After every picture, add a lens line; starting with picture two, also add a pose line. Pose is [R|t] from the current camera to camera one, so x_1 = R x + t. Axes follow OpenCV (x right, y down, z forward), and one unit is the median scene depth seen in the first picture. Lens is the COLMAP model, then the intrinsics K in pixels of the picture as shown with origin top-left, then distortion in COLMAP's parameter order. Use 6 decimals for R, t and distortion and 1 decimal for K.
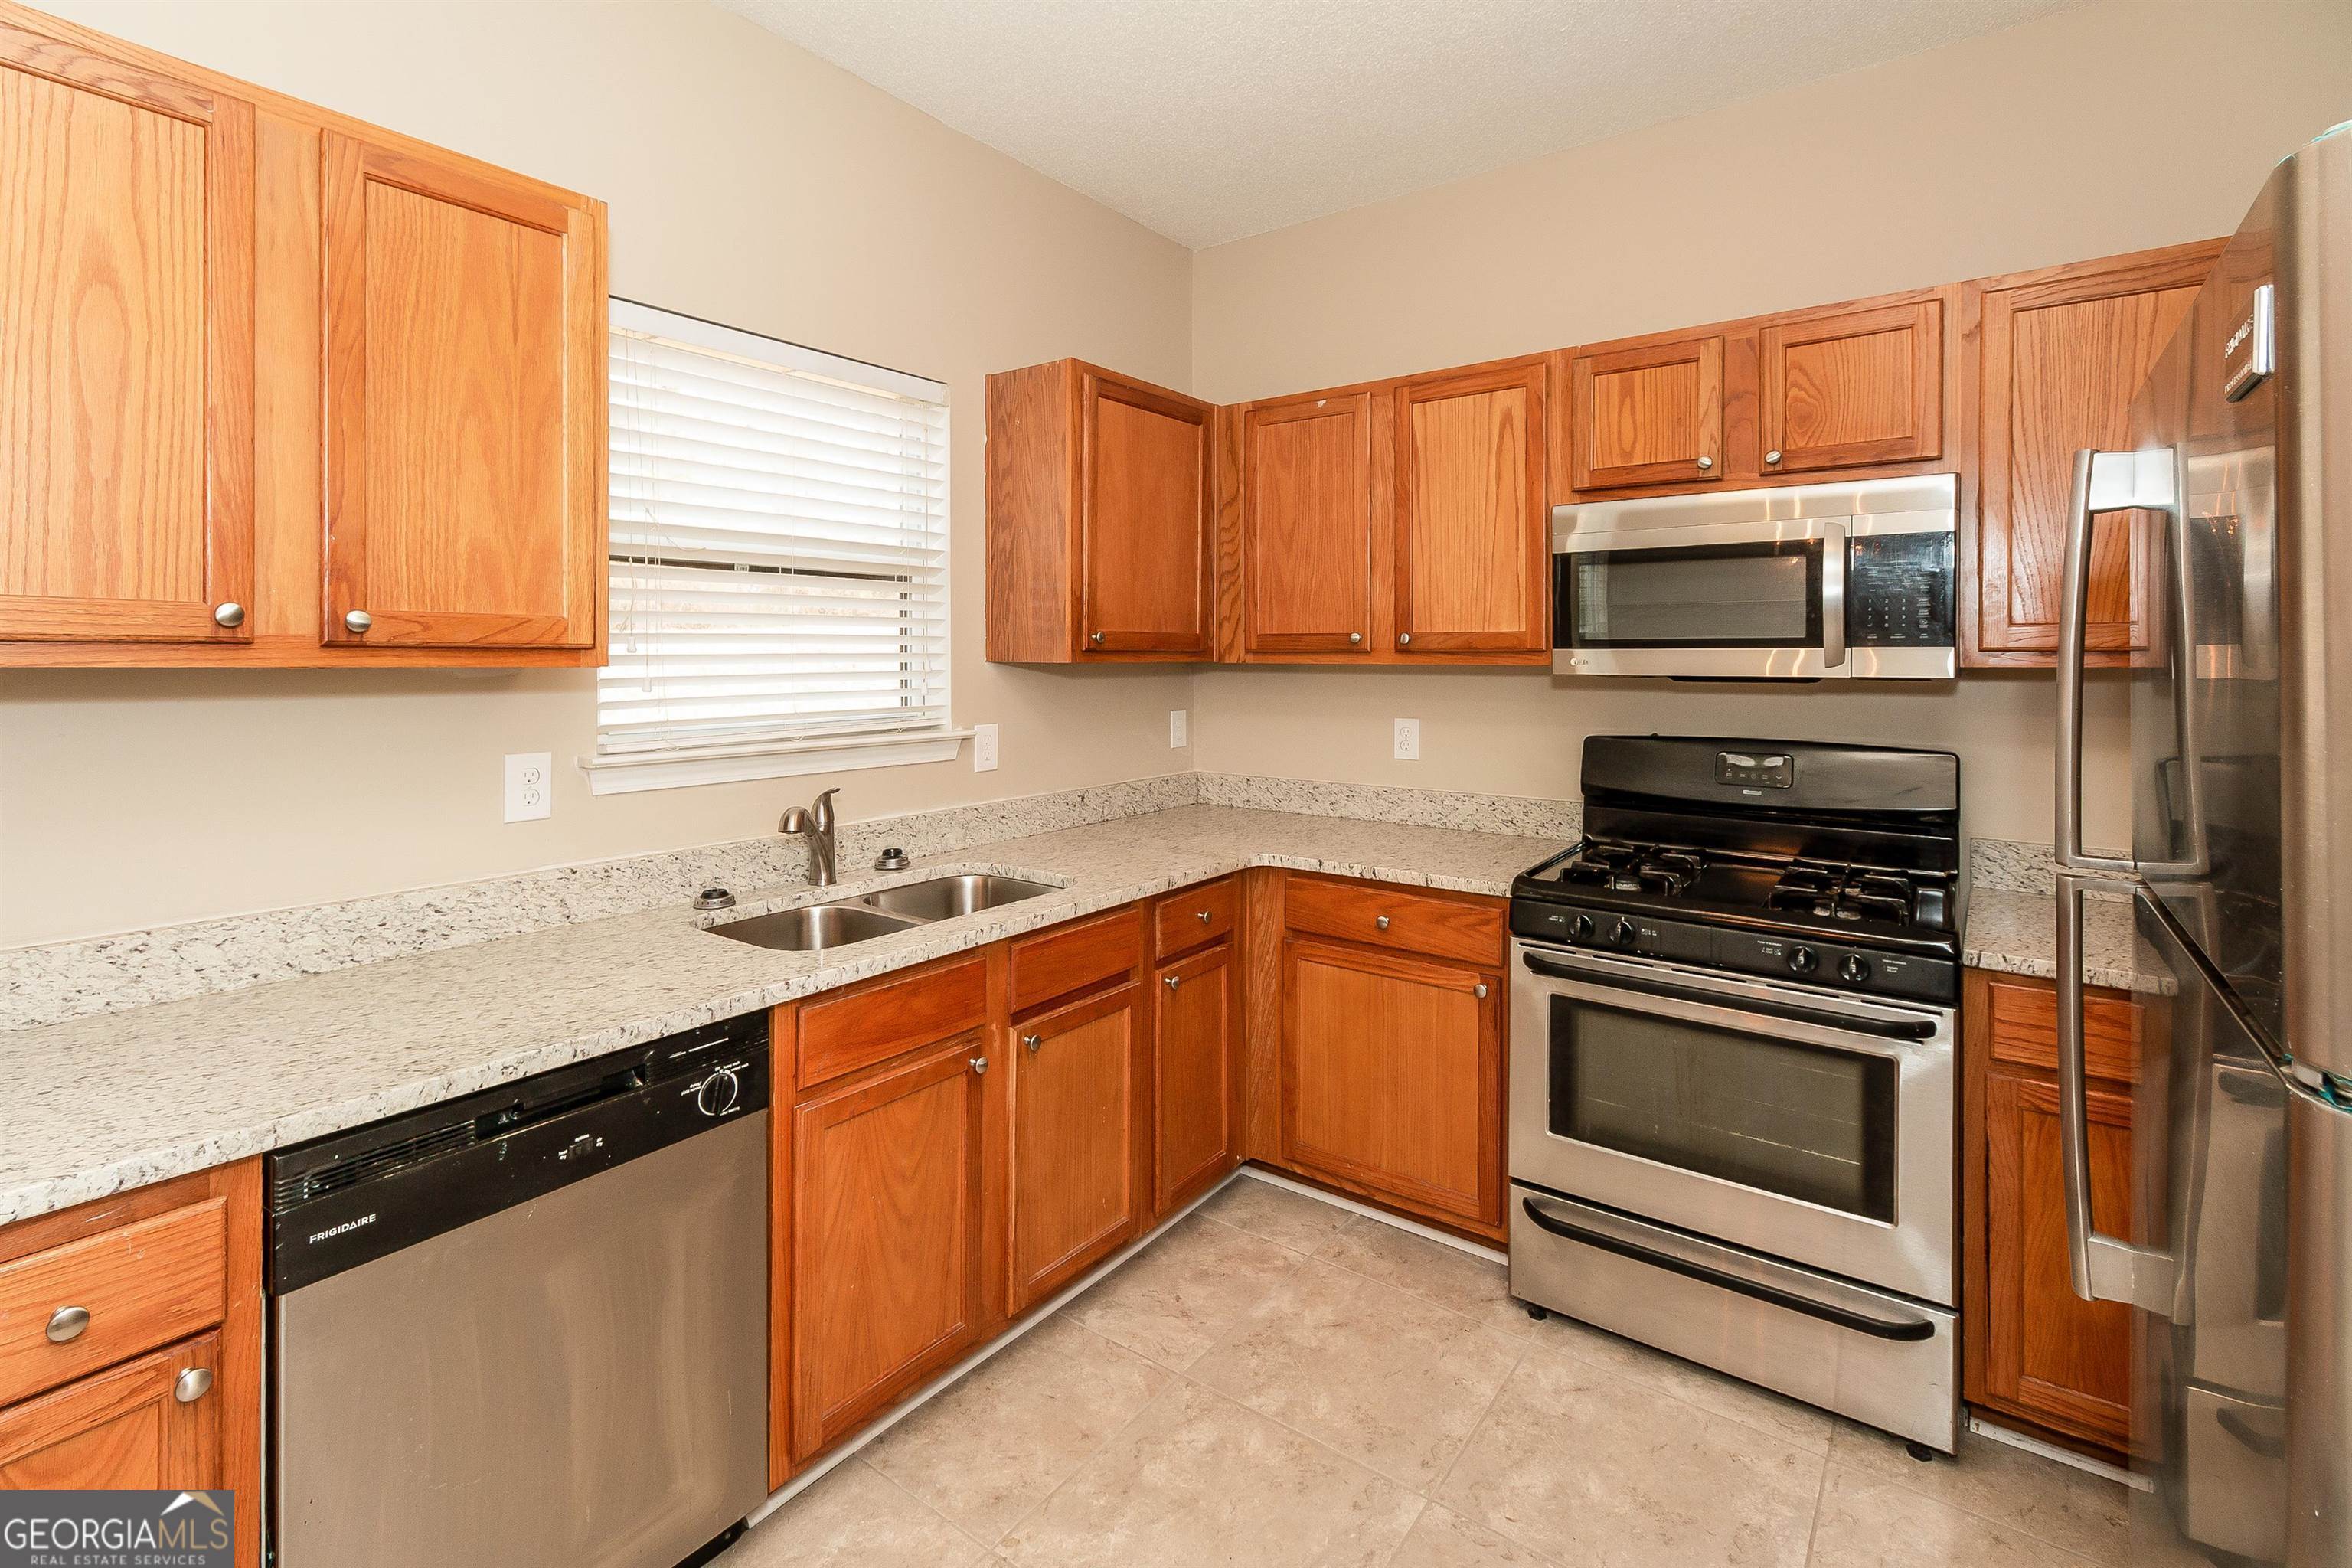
lens RADIAL K [[1080.5, 0, 1125.9], [0, 1080.5, 644.0], [0, 0, 1]] dist [0.005873, -0.000625]
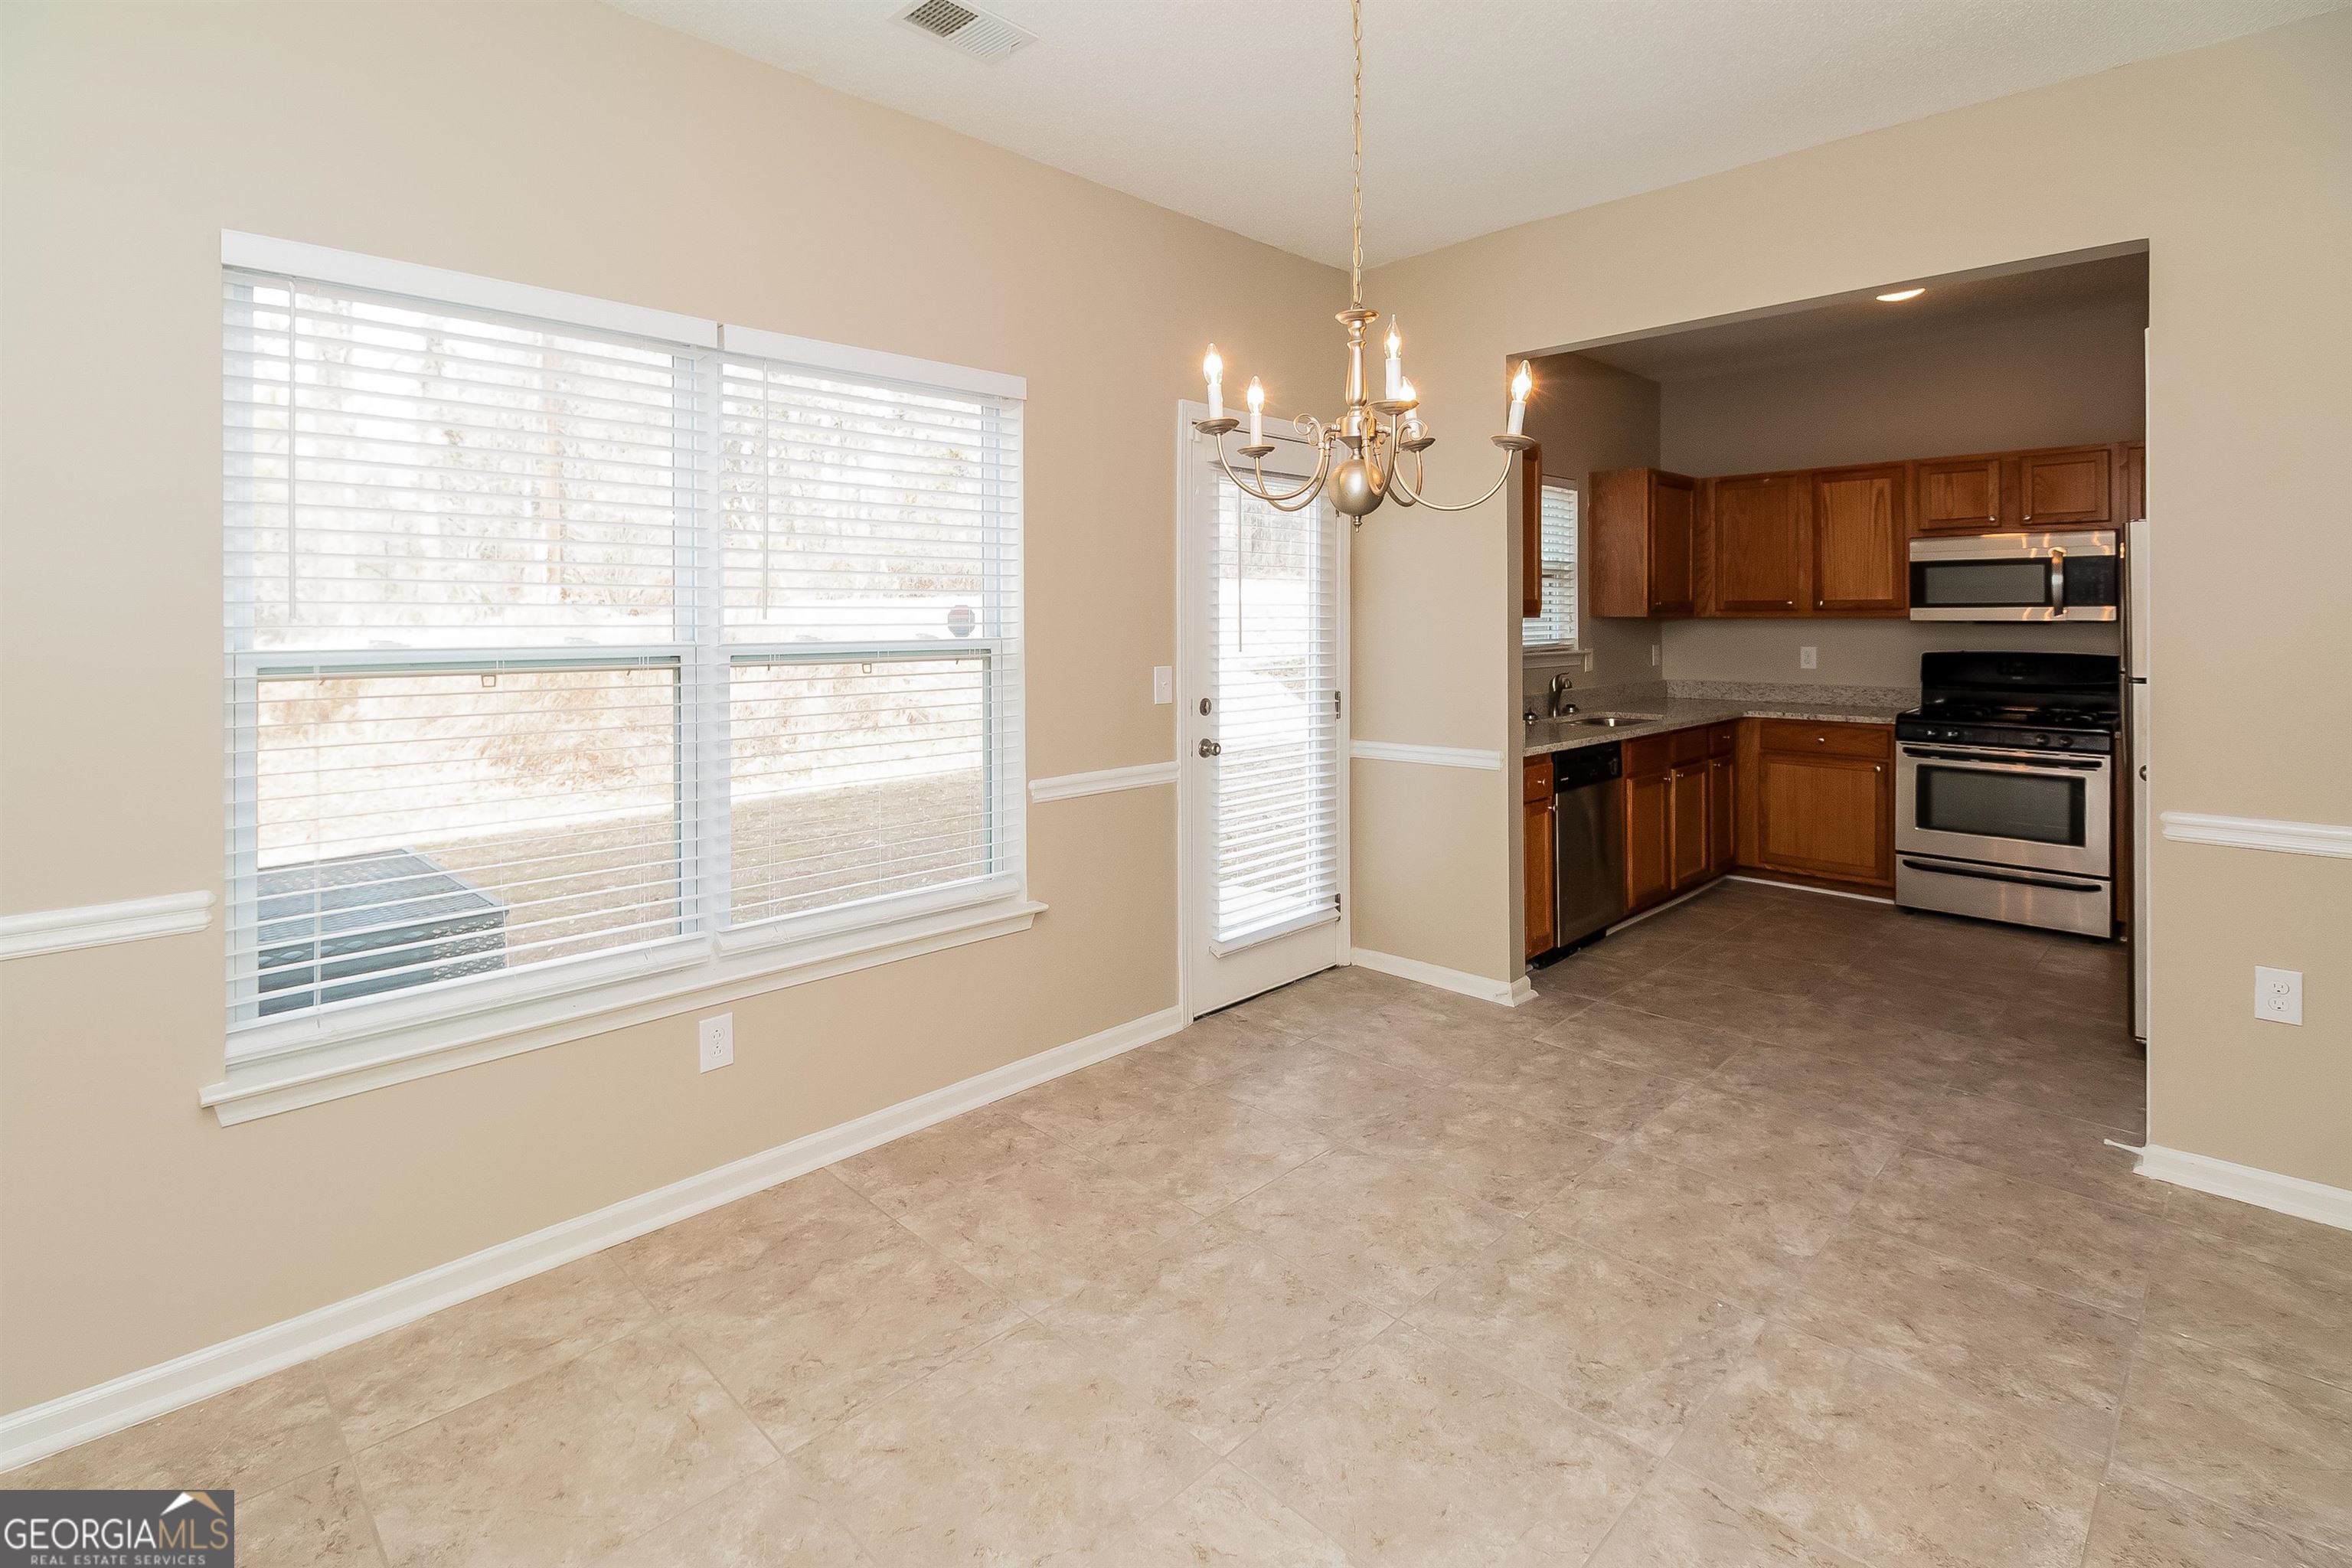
lens RADIAL K [[1080.5, 0, 1159.6], [0, 1080.5, 593.9], [0, 0, 1]] dist [0.005873, -0.000625]
pose [[0.987434, -0.008788, -0.157786, -0.732812], [0.007626, 0.999939, -0.007966, -0.017685], [0.157846, 0.006663, 0.987441, -1.339847]]
